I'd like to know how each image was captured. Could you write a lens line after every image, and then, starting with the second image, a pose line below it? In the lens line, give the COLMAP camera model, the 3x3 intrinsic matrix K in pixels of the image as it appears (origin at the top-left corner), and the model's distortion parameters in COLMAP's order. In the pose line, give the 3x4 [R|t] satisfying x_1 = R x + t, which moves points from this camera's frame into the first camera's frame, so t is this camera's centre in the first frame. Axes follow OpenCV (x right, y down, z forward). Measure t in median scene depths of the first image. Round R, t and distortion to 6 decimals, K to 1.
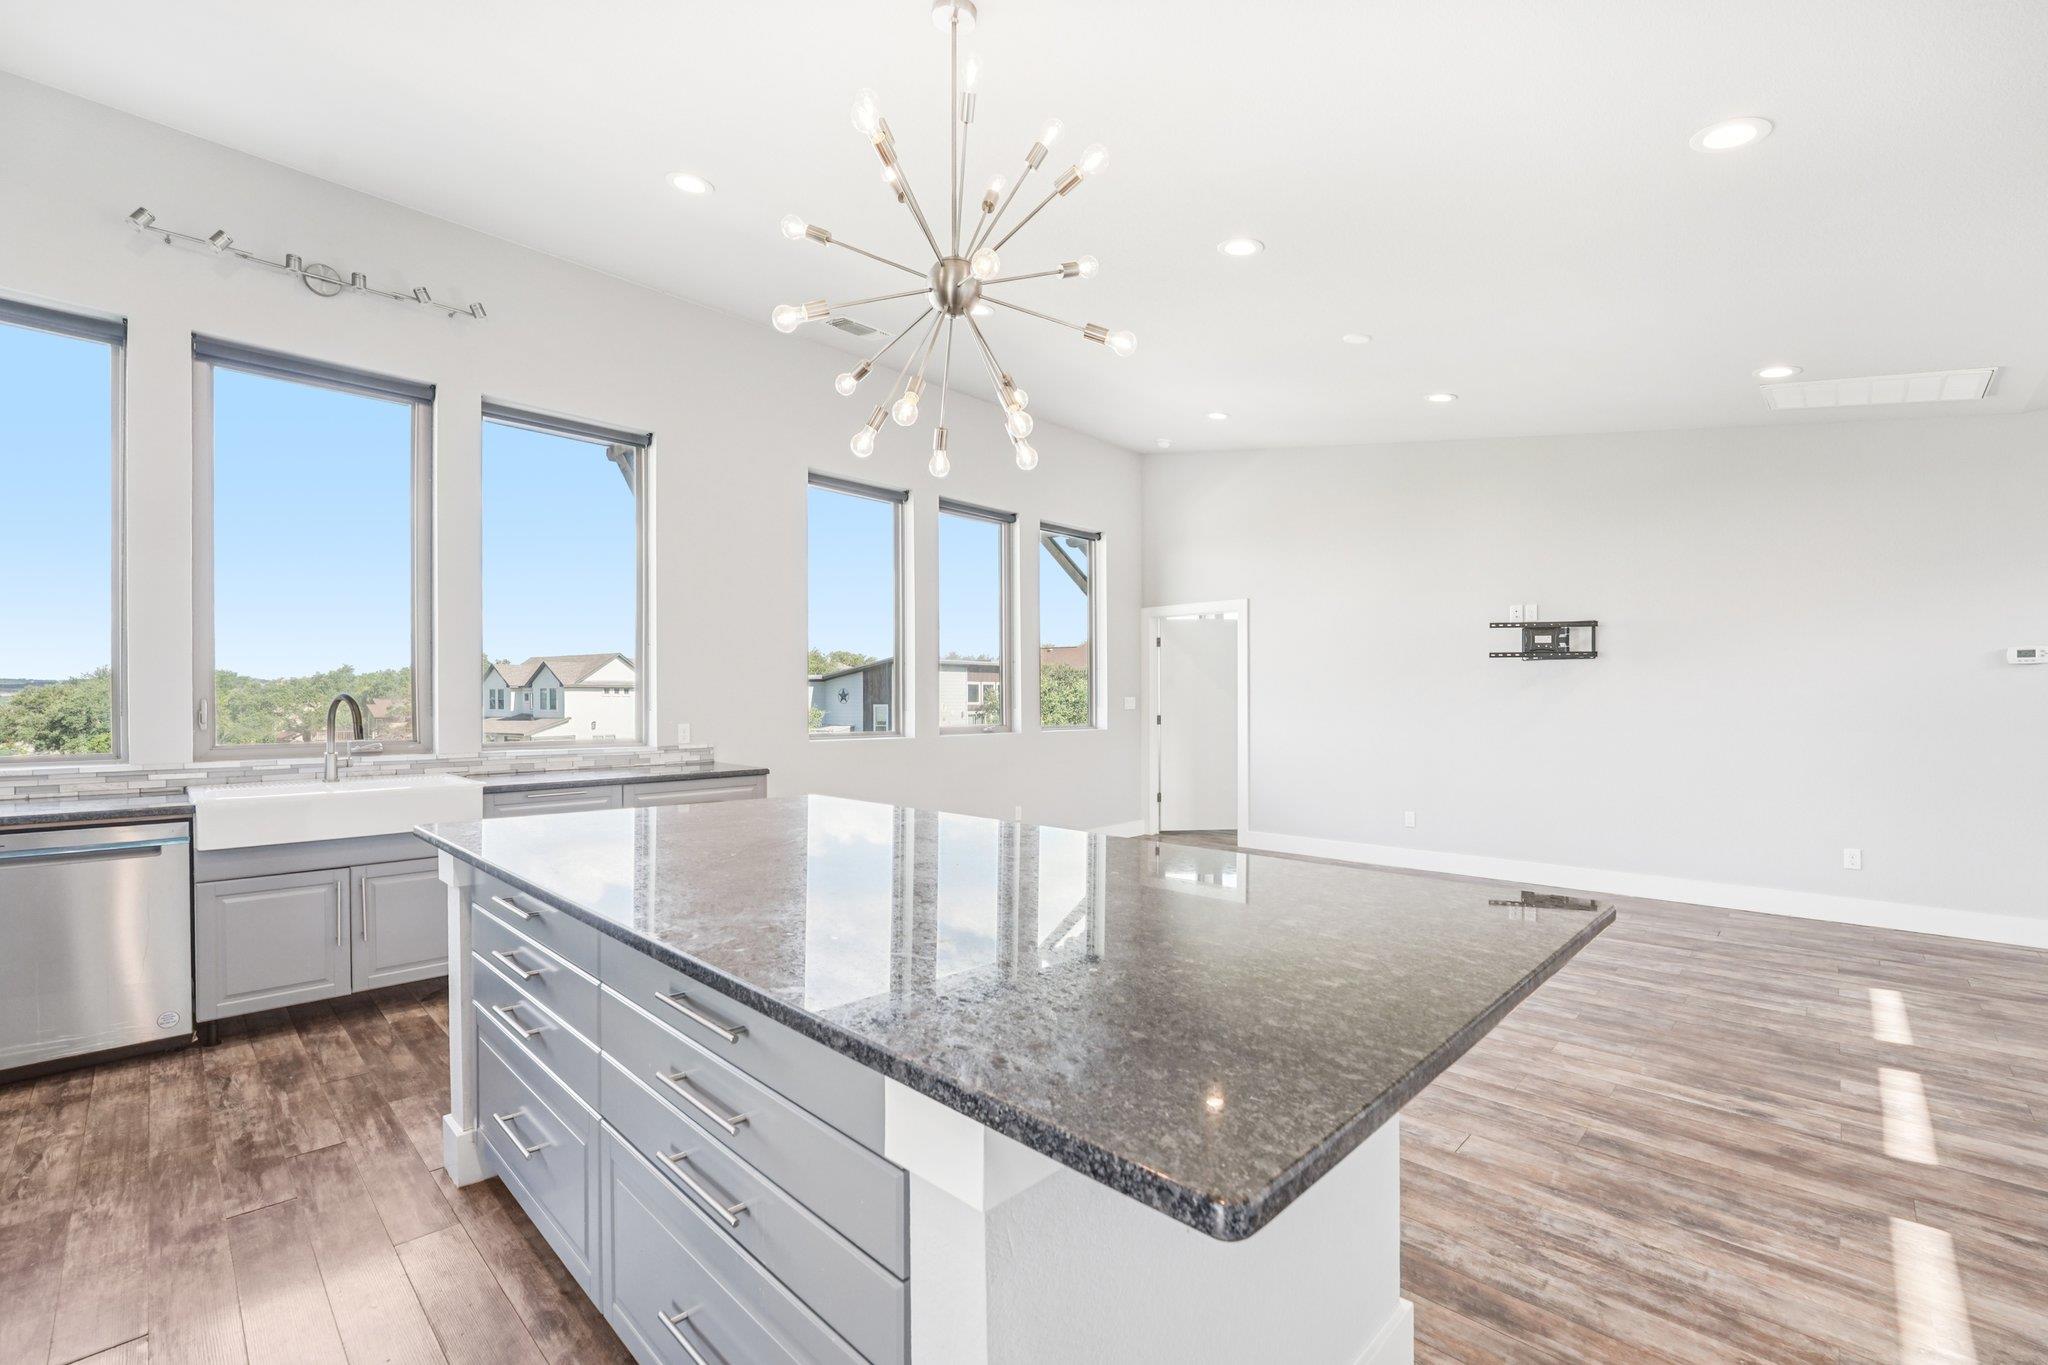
lens RADIAL K [[860.2, 0, 1000.8], [0, 860.2, 705.5], [0, 0, 1]] dist [-0.025768, 0.004526]
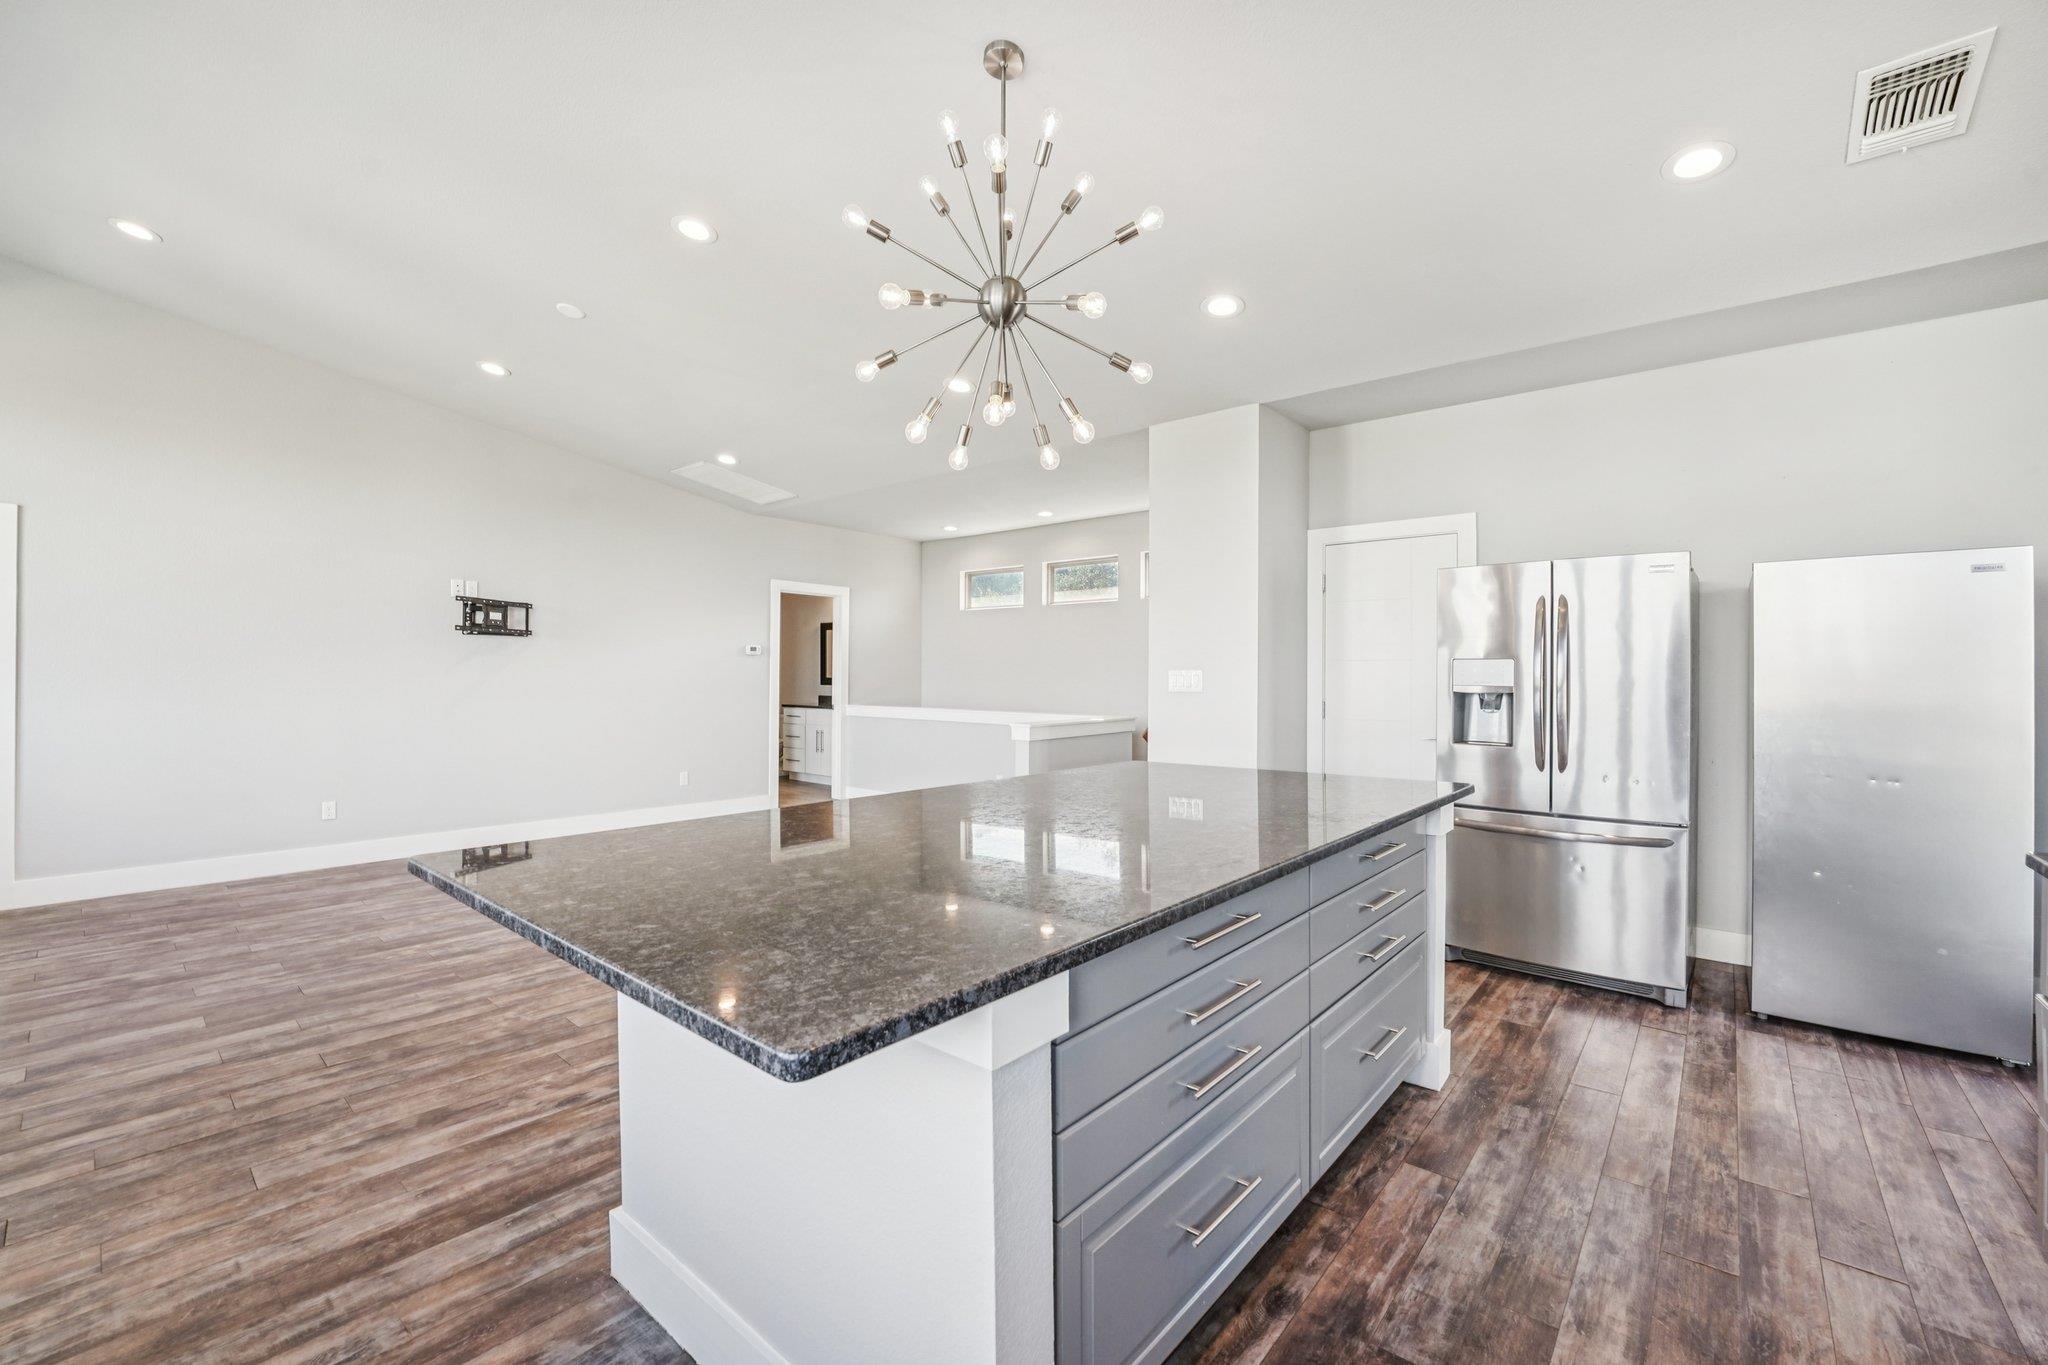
lens RADIAL K [[851.6, 0, 1003.1], [0, 851.6, 641.9], [0, 0, 1]] dist [-0.002040, 0.000141]
pose [[-0.046017, 0.040001, 0.998139, -0.605133], [-0.002146, 0.999192, -0.040142, -0.005198], [-0.998938, -0.003989, -0.045894, 0.534348]]
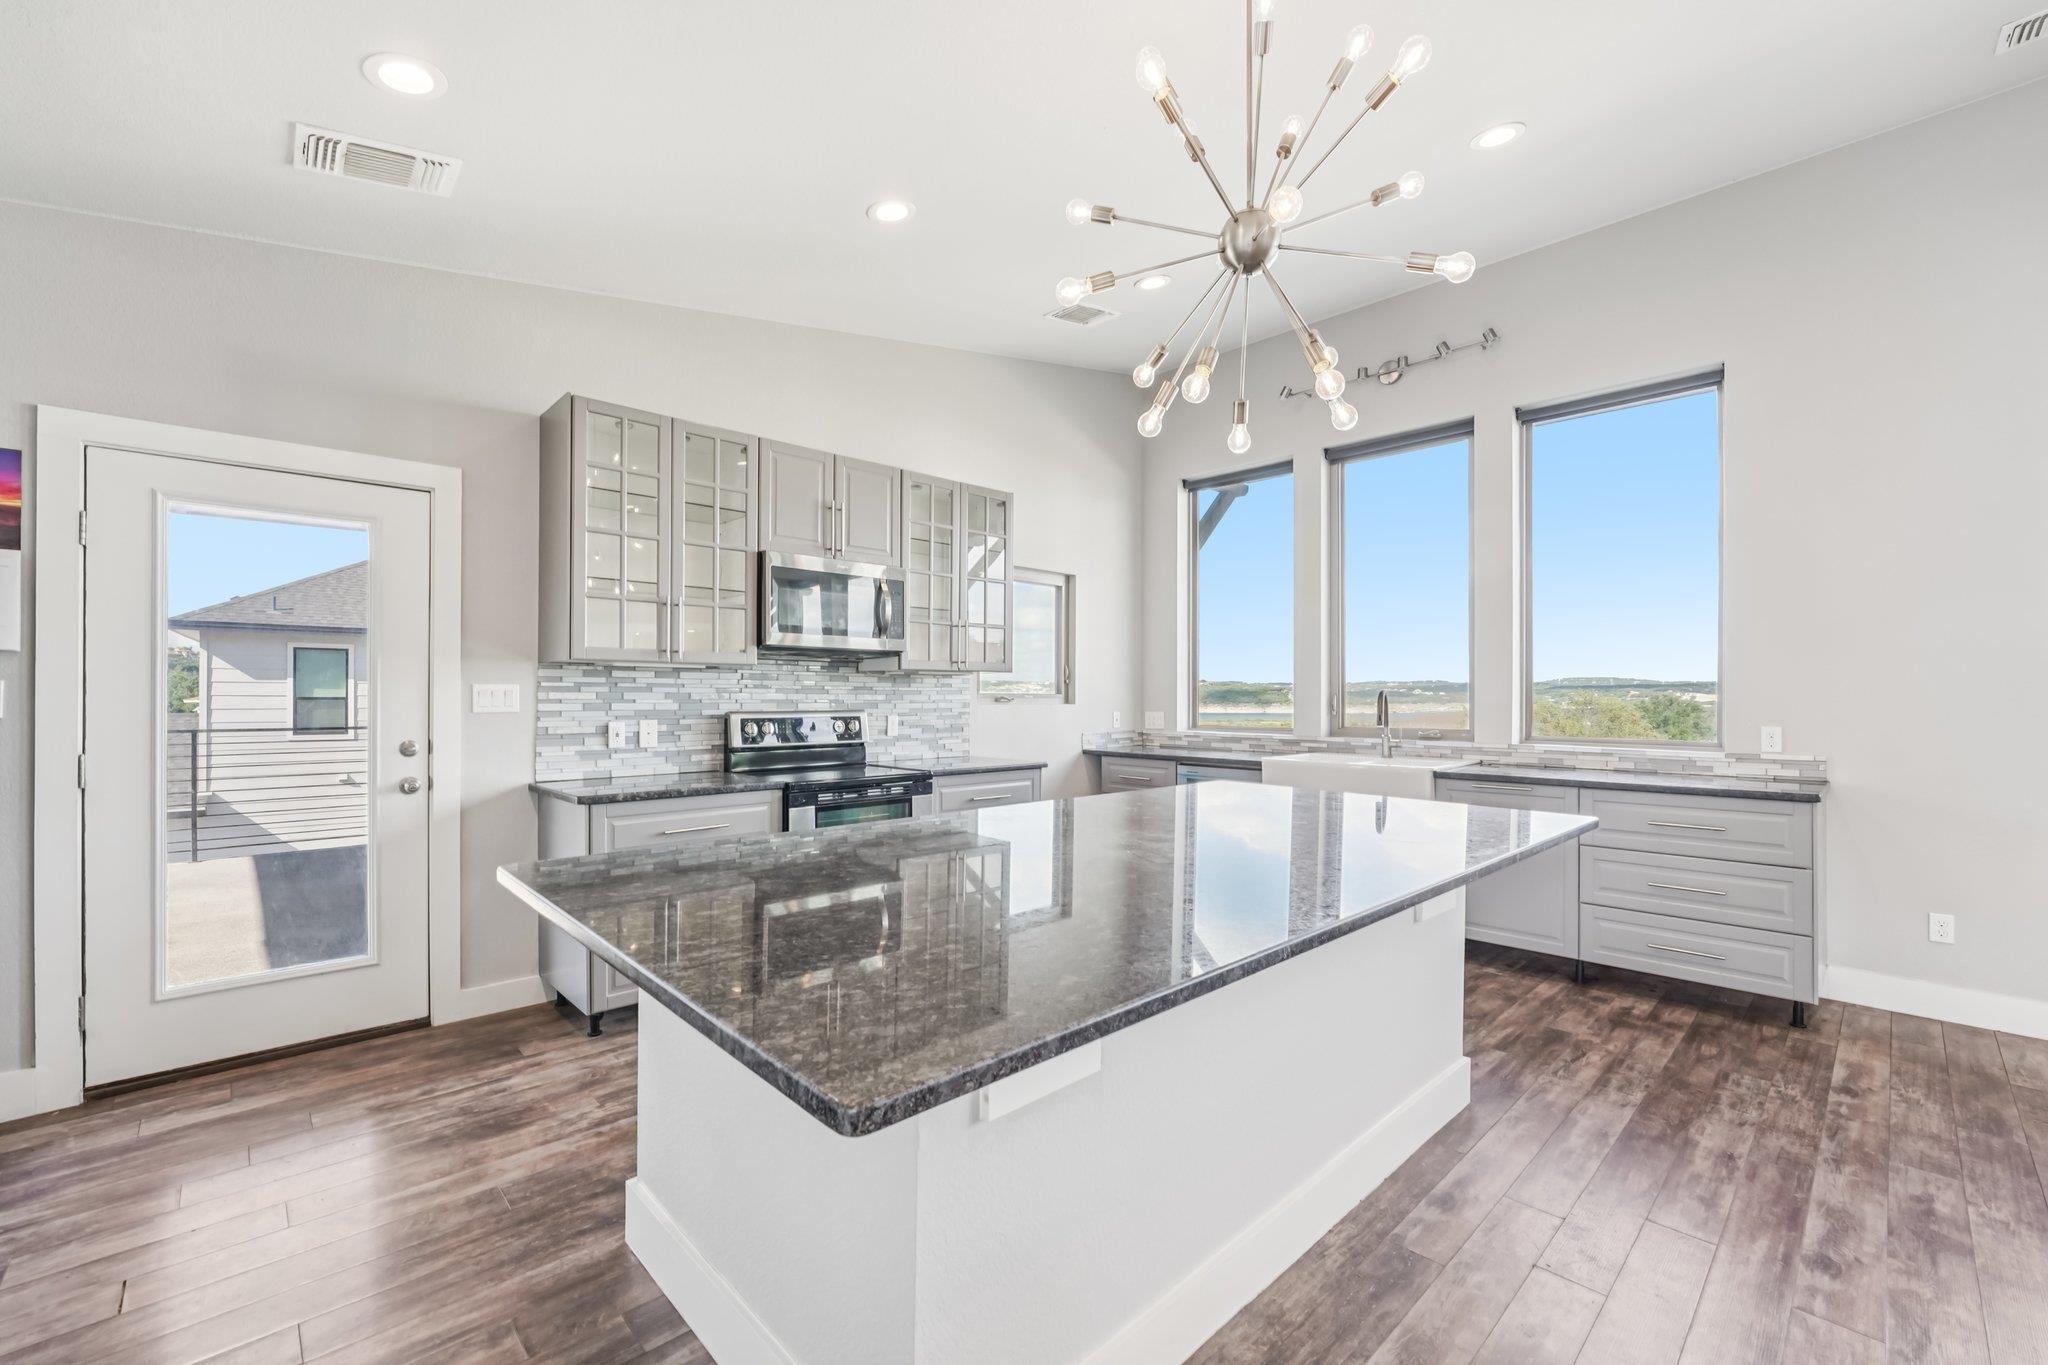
lens RADIAL K [[844.8, 0, 1025.3], [0, 844.8, 695.4], [0, 0, 1]] dist [-0.012396, 0.000608]
pose [[-0.023758, -0.000467, -0.999718, 0.434677], [-0.007173, 0.999974, -0.000297, -0.001108], [0.999692, 0.007164, -0.023760, 0.401983]]
